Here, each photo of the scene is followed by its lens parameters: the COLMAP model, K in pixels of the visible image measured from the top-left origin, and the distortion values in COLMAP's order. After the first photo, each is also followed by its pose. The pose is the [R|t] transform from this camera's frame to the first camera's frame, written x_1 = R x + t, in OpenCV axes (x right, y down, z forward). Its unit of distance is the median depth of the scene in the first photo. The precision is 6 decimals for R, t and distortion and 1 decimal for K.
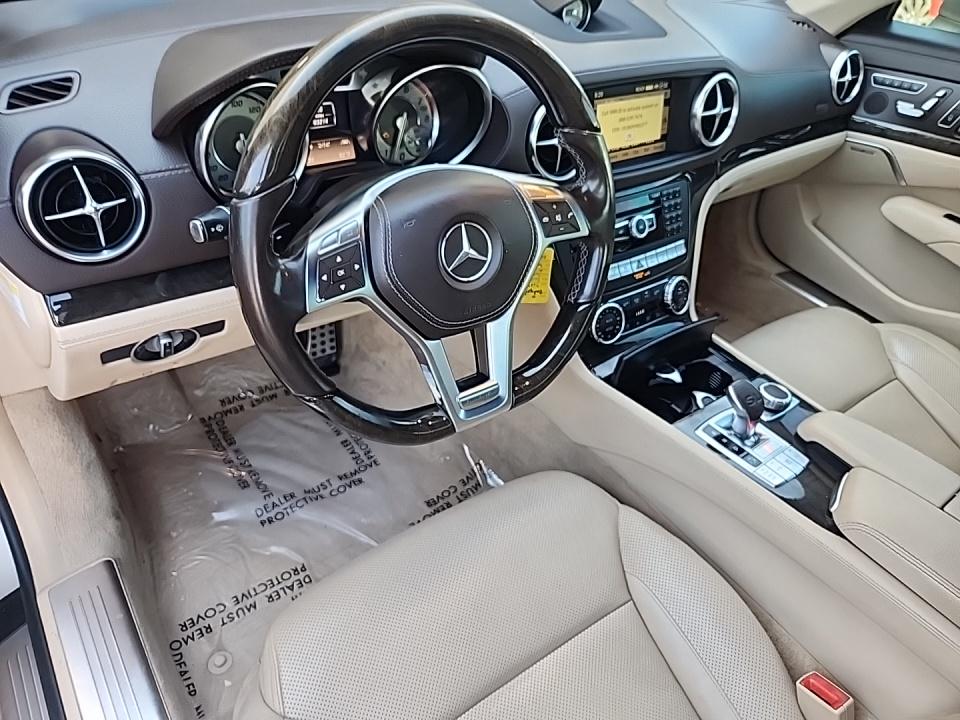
lens RADIAL K [[637.5, 0, 502.8], [0, 637.5, 351.7], [0, 0, 1]] dist [0.050407, -0.035811]
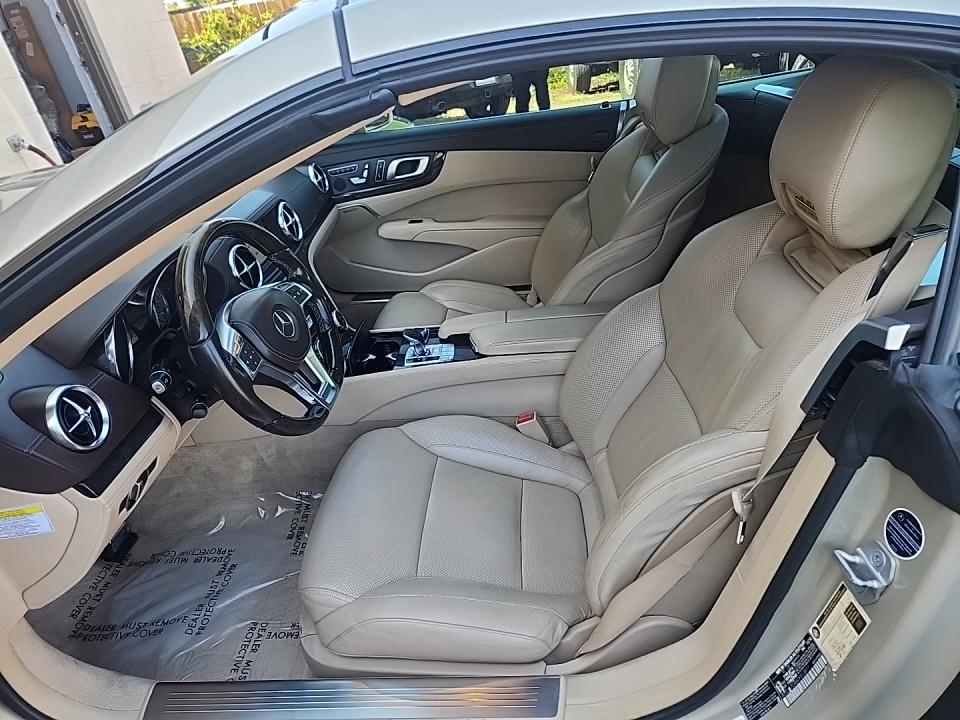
lens RADIAL K [[637.5, 0, 502.8], [0, 637.5, 351.7], [0, 0, 1]] dist [0.050407, -0.035811]
pose [[0.594074, -0.527925, 0.606936, -0.533313], [0.607625, 0.788938, 0.091486, 0.083100], [-0.527133, 0.314440, 0.789467, -0.519575]]
